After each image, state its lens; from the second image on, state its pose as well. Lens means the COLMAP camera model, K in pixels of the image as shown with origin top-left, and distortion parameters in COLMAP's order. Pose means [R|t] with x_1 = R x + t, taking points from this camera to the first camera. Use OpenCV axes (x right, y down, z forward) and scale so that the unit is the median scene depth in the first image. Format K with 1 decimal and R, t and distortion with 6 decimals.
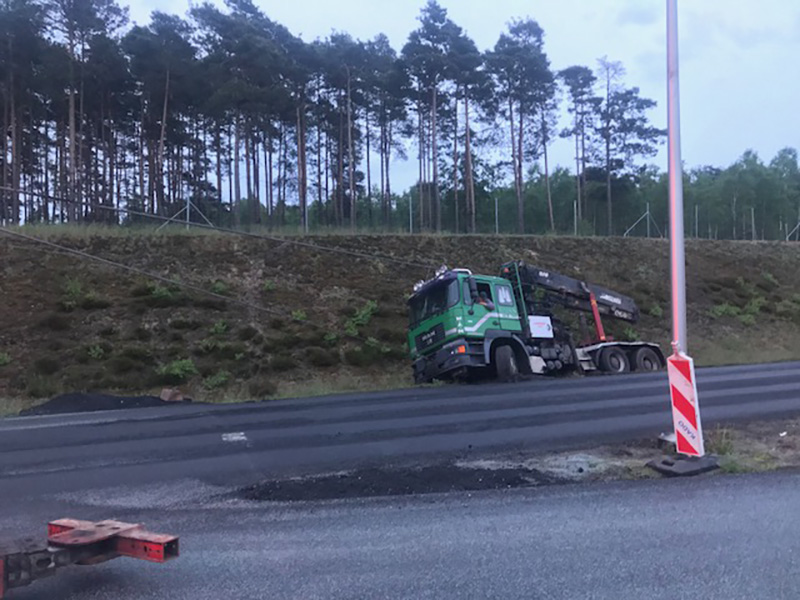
lens RADIAL K [[688.9, 0, 404.6], [0, 688.9, 299.4], [0, 0, 1]] dist [0.011592, 0.018784]
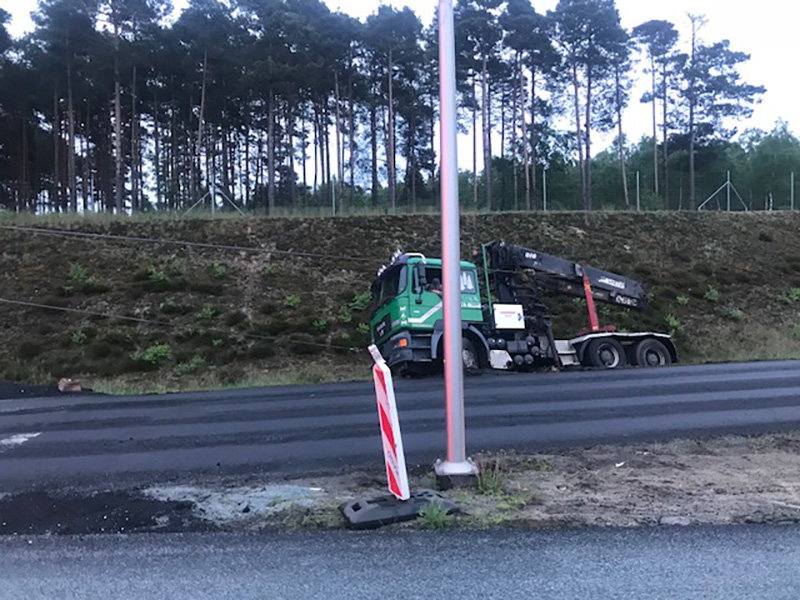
lens RADIAL K [[688.9, 0, 397.1], [0, 688.9, 301.8], [0, 0, 1]] dist [0.011592, 0.018784]
pose [[0.981579, 0.002831, -0.191035, 0.149123], [0.003389, 0.999475, 0.032225, -0.004515], [0.191026, -0.032279, 0.981054, 0.067404]]
